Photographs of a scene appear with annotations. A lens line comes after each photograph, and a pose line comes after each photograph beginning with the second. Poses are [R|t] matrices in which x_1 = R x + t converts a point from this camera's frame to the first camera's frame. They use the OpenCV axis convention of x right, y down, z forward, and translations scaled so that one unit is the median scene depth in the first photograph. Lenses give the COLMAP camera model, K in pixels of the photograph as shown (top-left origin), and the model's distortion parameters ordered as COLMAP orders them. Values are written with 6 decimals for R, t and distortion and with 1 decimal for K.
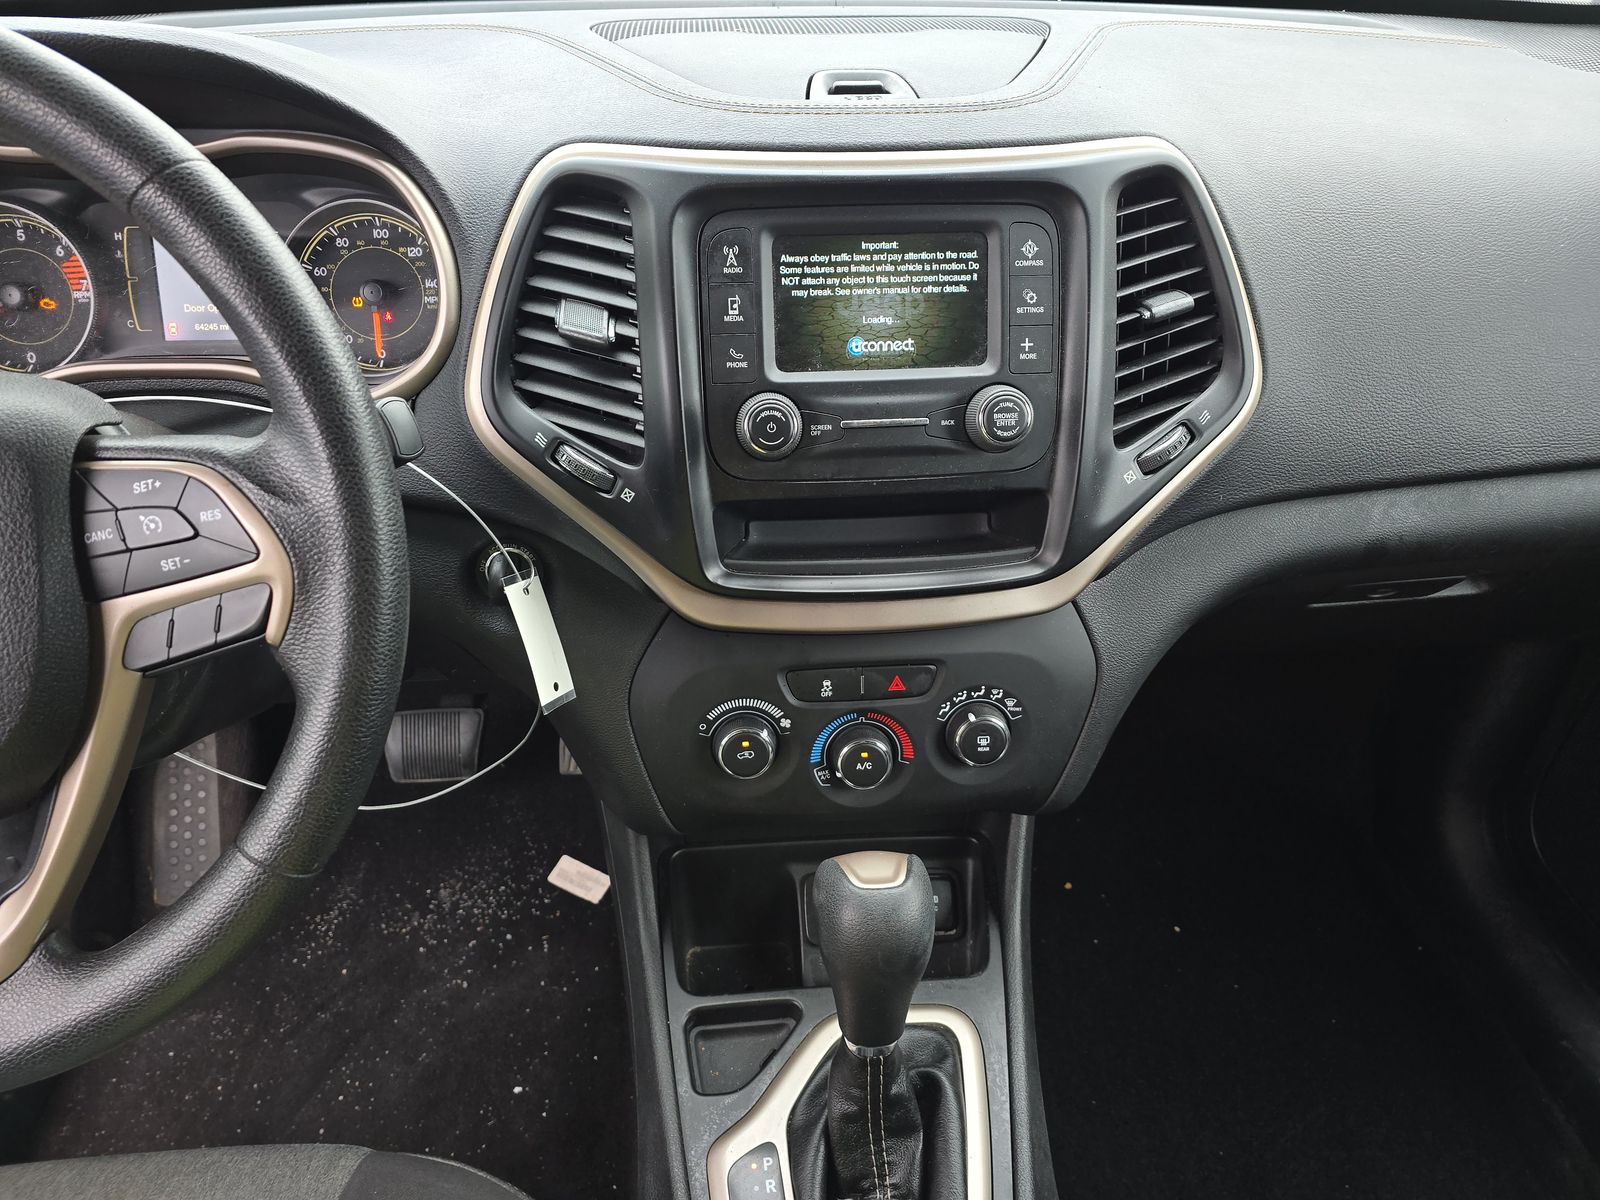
lens RADIAL K [[1093.0, 0, 801.8], [0, 1093.0, 599.0], [0, 0, 1]] dist [0.040390, -0.041037]
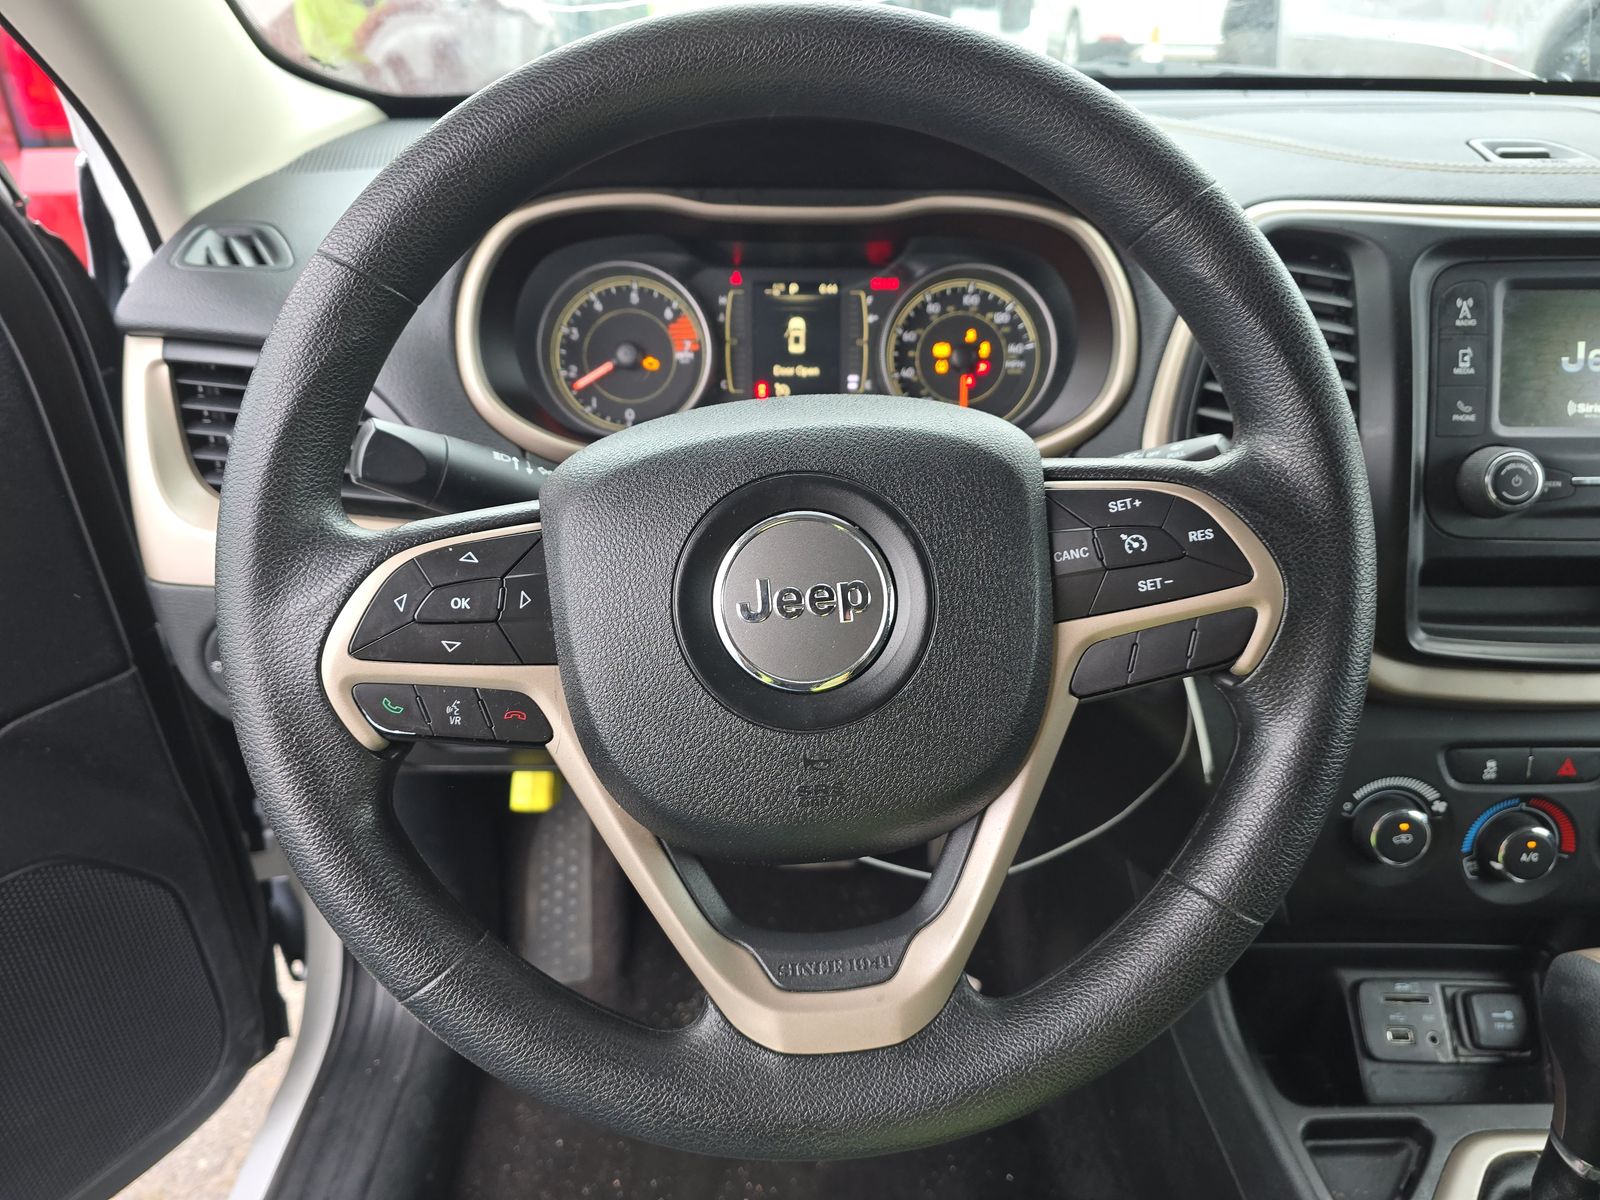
lens RADIAL K [[1093.0, 0, 786.6], [0, 1093.0, 600.4], [0, 0, 1]] dist [0.040390, -0.041037]
pose [[0.997144, 0.027973, -0.070148, -0.497994], [-0.035175, 0.993994, -0.103628, 0.055822], [0.066828, 0.105800, 0.992139, 0.018146]]
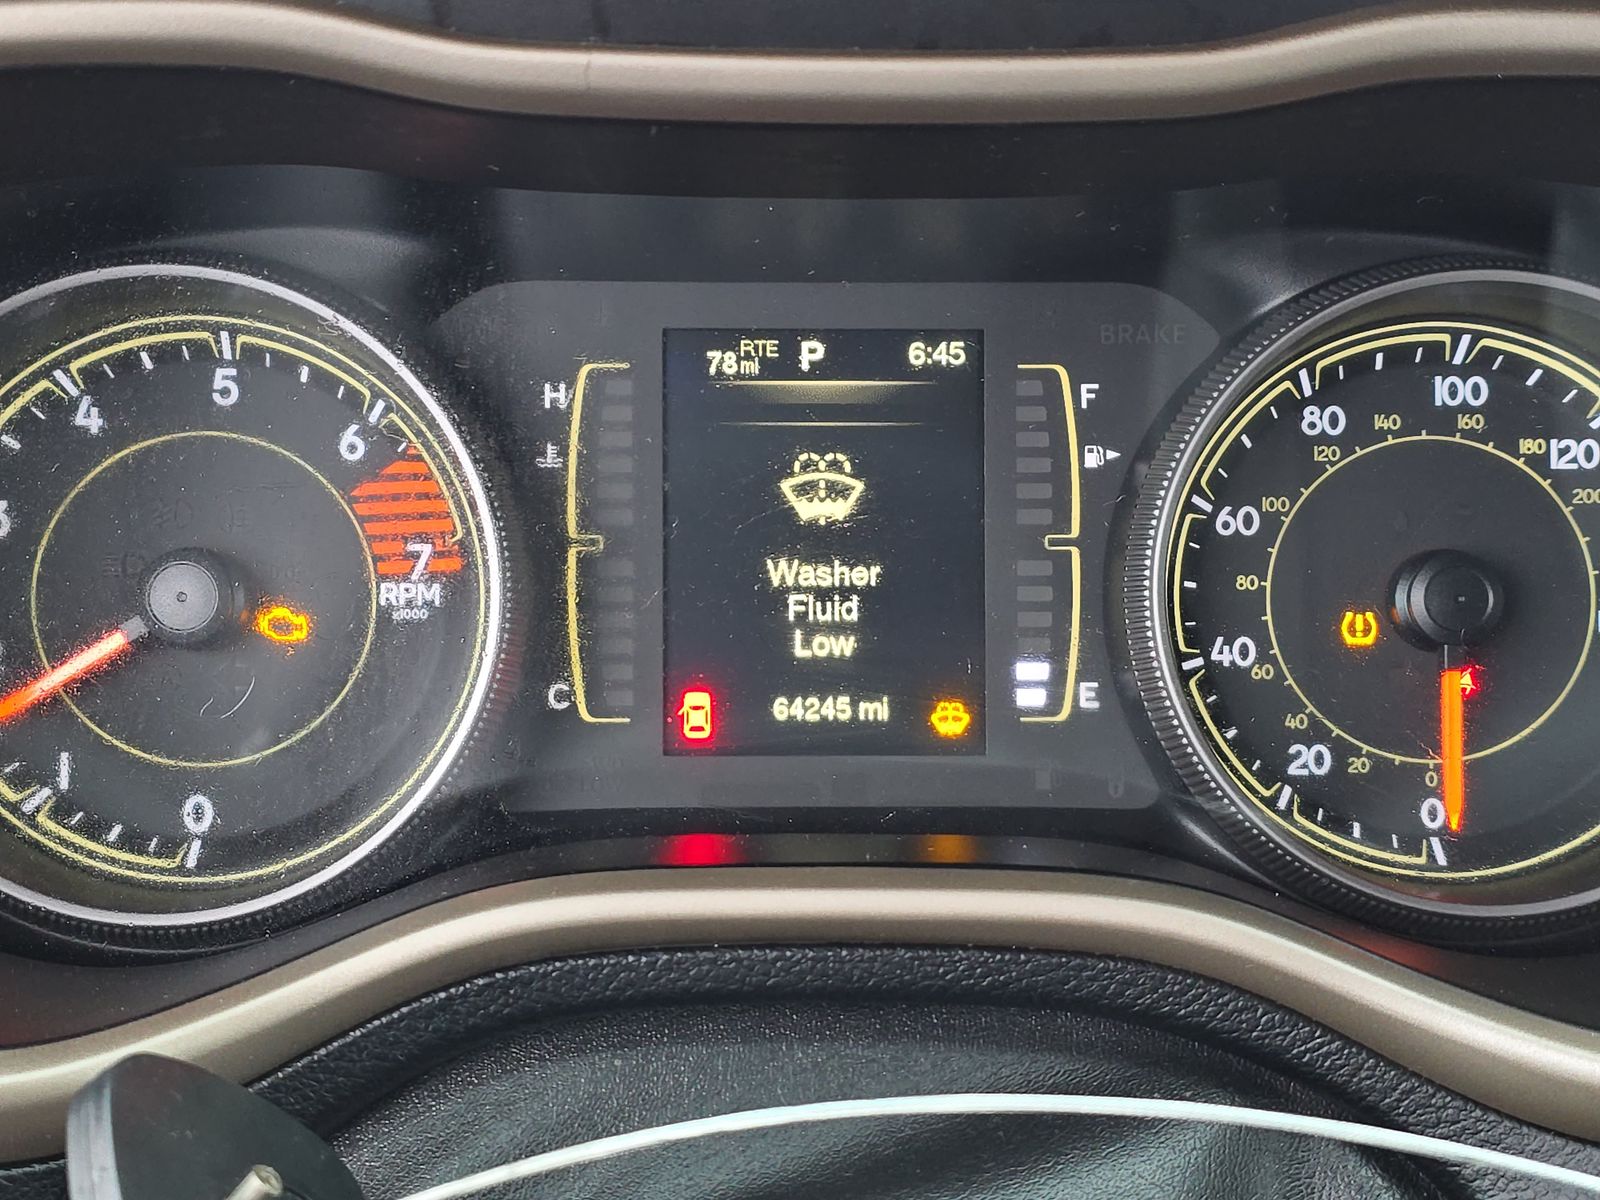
lens RADIAL K [[1093.0, 0, 799.2], [0, 1093.0, 601.2], [0, 0, 1]] dist [0.040390, -0.041037]
pose [[0.997195, 0.016830, -0.072934, -0.555039], [-0.031292, 0.978894, -0.201961, -0.230047], [0.067995, 0.203676, 0.976674, 0.766195]]
